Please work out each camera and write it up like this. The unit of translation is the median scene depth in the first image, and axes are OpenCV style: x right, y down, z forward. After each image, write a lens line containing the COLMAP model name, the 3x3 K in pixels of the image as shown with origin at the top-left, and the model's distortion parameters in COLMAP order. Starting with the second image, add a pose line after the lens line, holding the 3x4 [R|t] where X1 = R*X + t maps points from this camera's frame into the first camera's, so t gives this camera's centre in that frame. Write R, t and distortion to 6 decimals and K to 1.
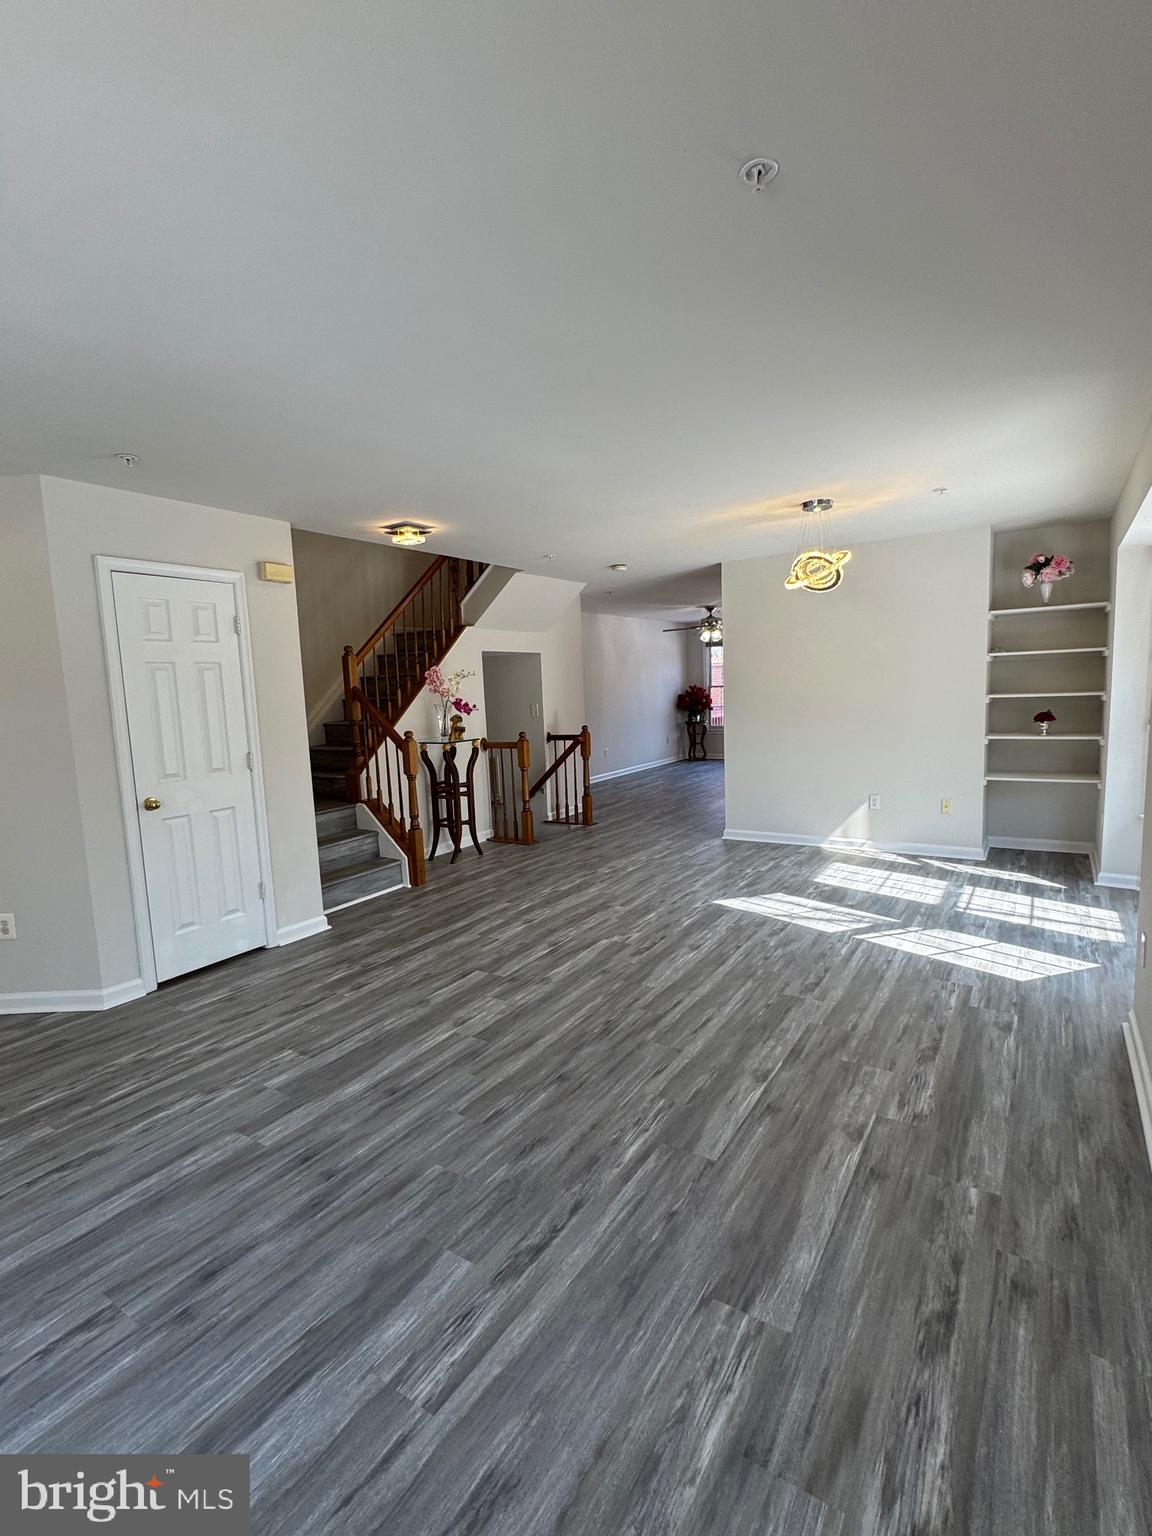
lens RADIAL K [[717.8, 0, 582.2], [0, 717.8, 769.5], [0, 0, 1]] dist [-0.002454, -0.000057]
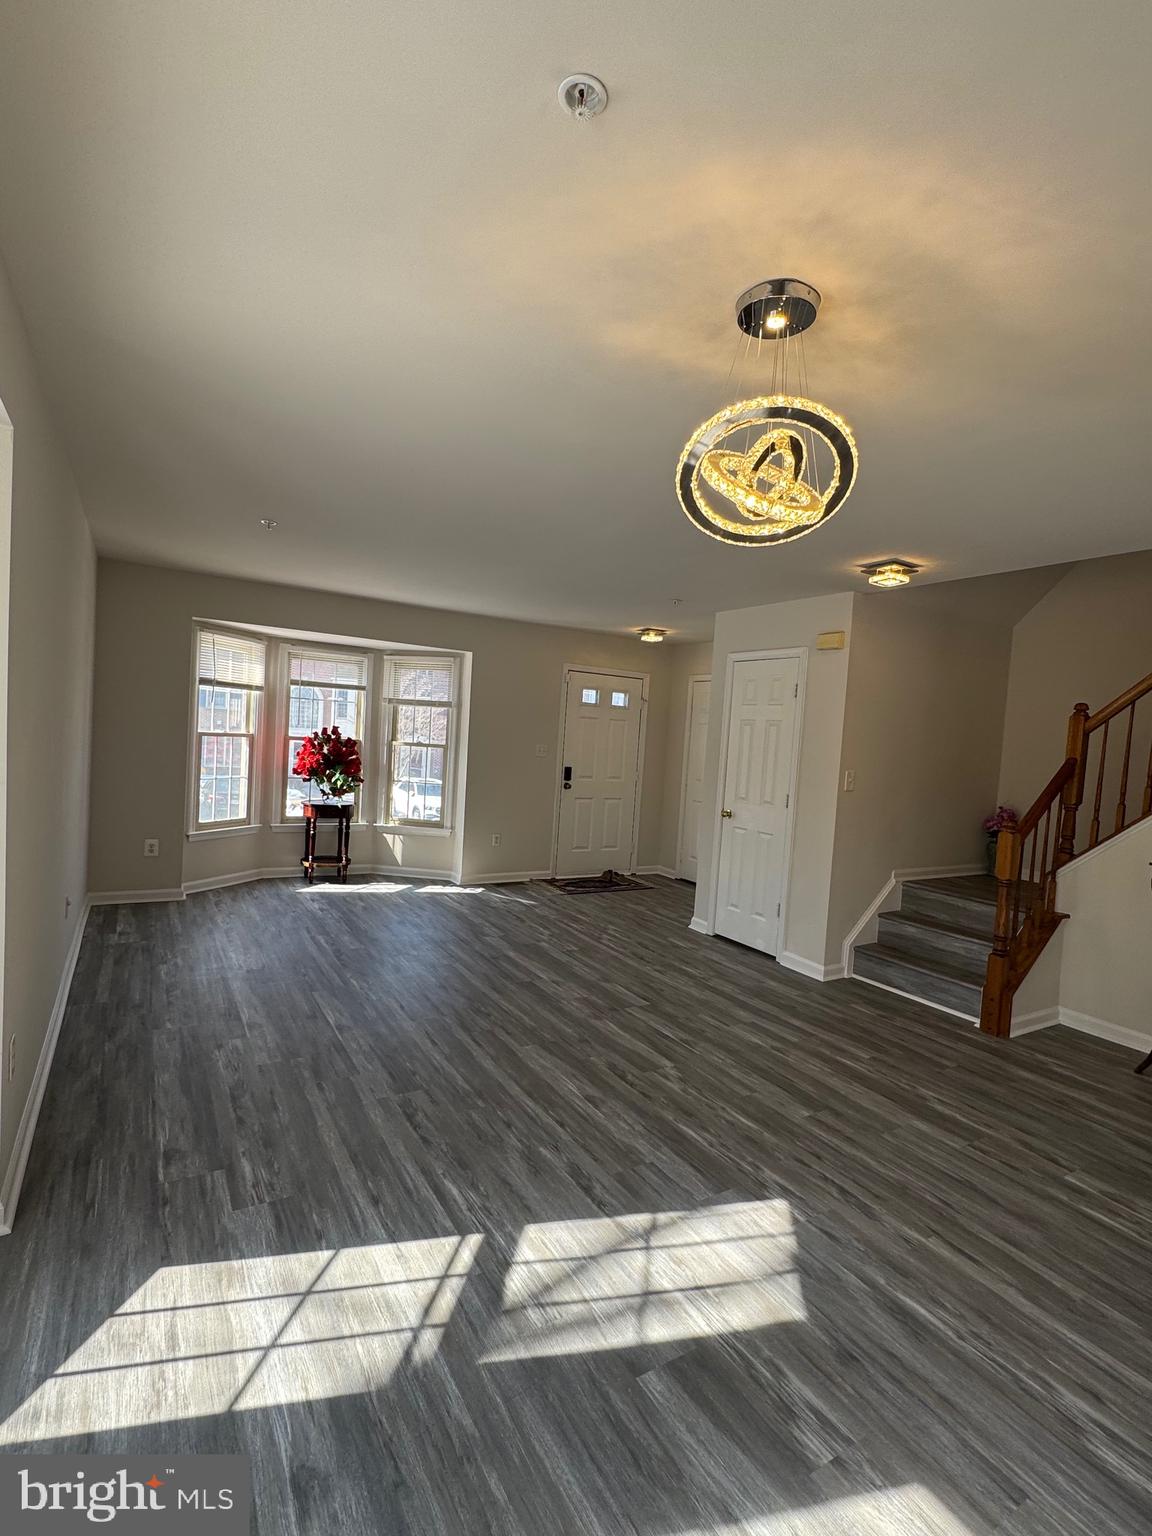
lens RADIAL K [[717.8, 0, 569.1], [0, 717.8, 762.3], [0, 0, 1]] dist [-0.002454, -0.000057]
pose [[-0.443672, 0.047598, -0.894924, 0.793530], [-0.149826, 0.980595, 0.126433, -0.177424], [0.883576, 0.190178, -0.427931, 1.202758]]
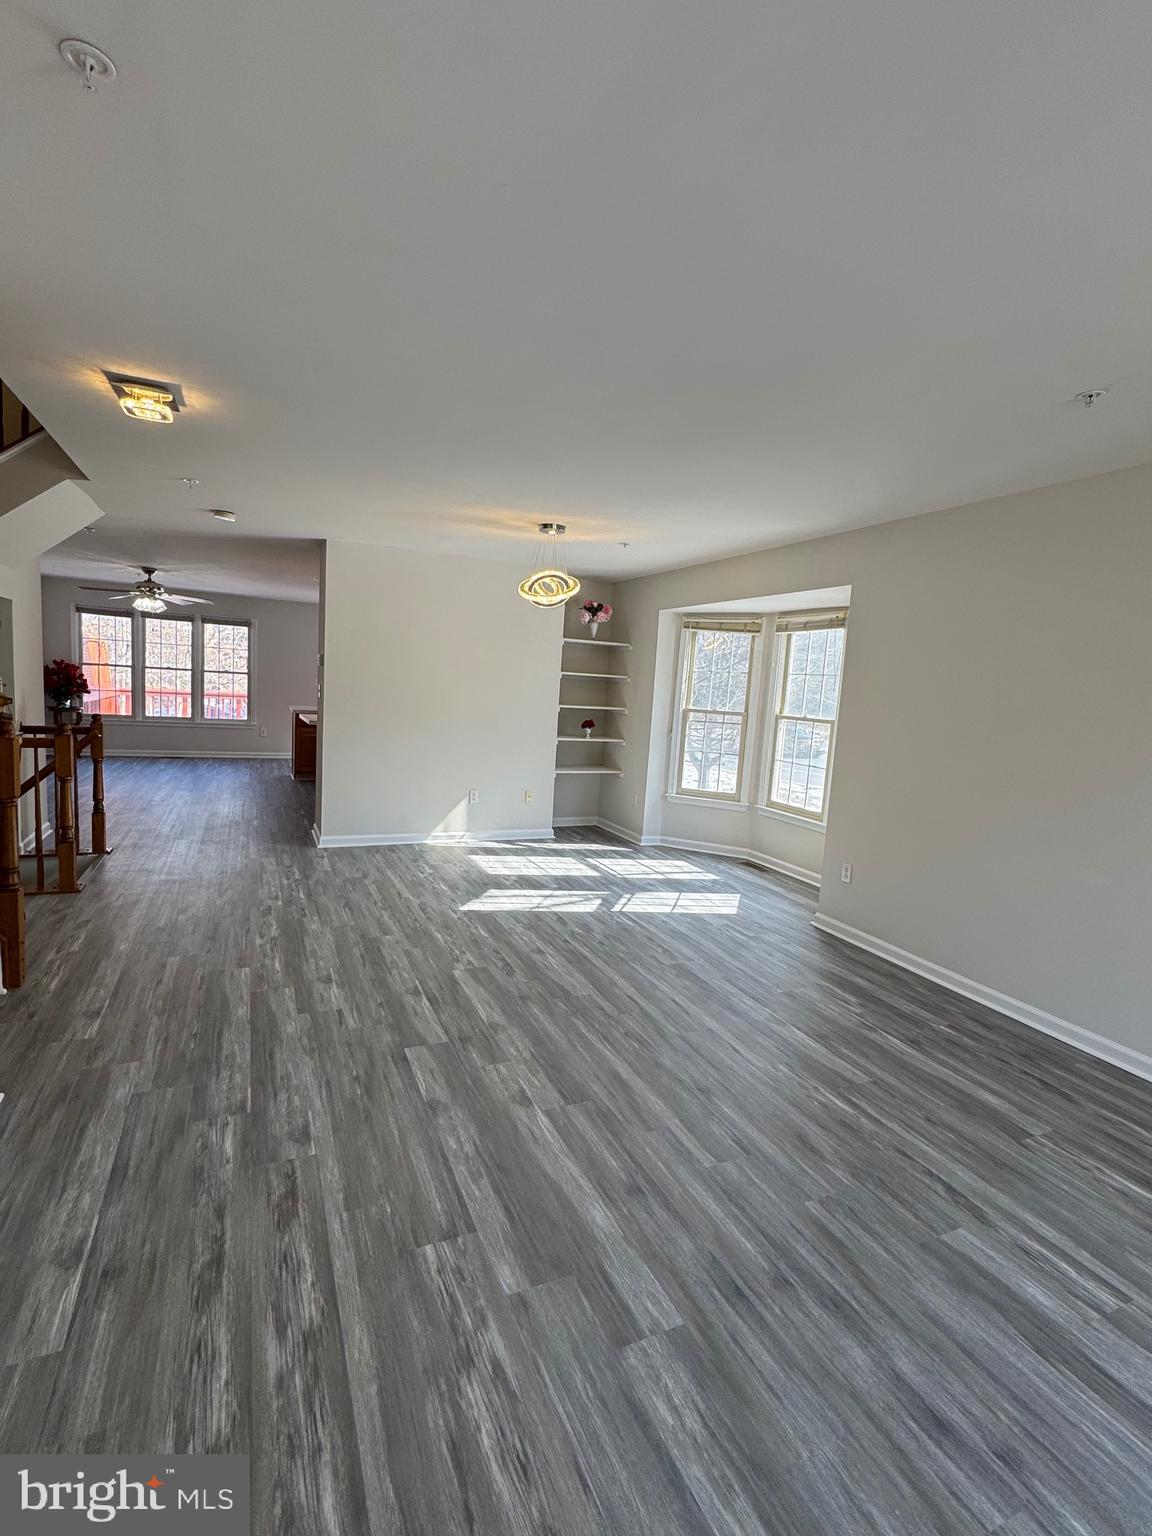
lens RADIAL K [[717.8, 0, 572.0], [0, 717.8, 770.7], [0, 0, 1]] dist [-0.002454, -0.000057]
pose [[0.539933, -0.030094, 0.841170, -0.636793], [0.017800, 0.999545, 0.024334, -0.026533], [-0.841520, 0.001834, 0.540223, 0.413870]]
